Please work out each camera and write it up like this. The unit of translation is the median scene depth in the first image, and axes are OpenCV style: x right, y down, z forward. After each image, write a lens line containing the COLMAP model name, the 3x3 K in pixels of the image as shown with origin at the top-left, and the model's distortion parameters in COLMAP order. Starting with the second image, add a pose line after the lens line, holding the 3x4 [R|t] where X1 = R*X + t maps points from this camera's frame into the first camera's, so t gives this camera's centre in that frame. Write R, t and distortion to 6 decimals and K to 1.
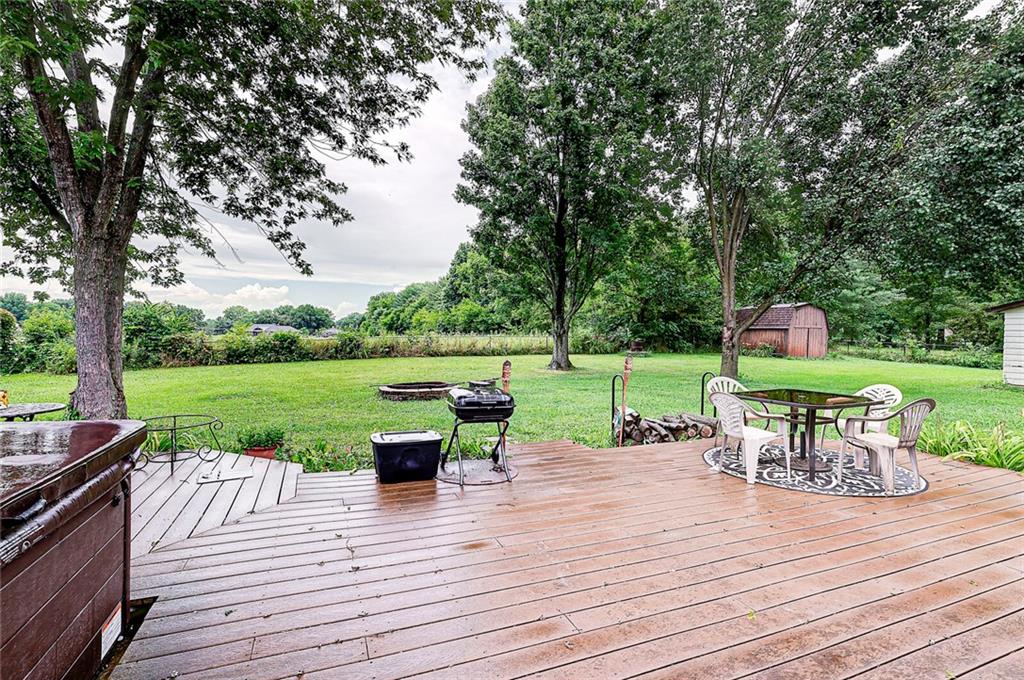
lens RADIAL K [[491.4, 0, 512.0], [0, 491.4, 340.0], [0, 0, 1]] dist [0.004118, 0.000428]
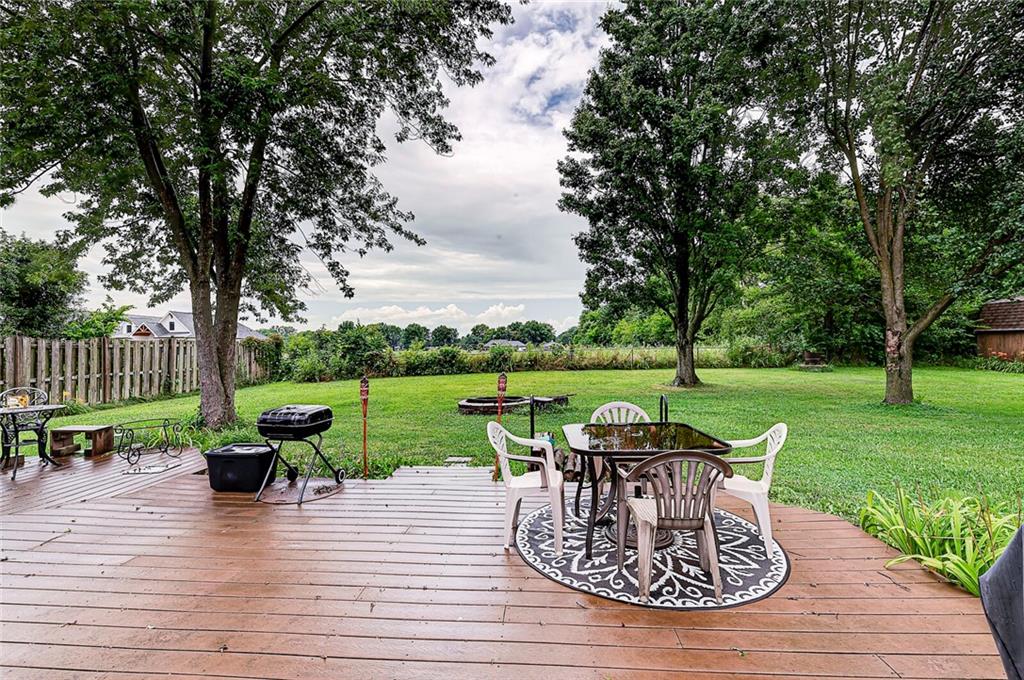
lens RADIAL K [[491.4, 0, 512.0], [0, 491.4, 340.0], [0, 0, 1]] dist [0.004118, 0.000428]
pose [[0.893096, -0.024135, -0.449219, 0.214418], [0.012729, 0.999516, -0.028394, 0.000016], [0.449686, 0.019640, 0.892971, 0.086877]]
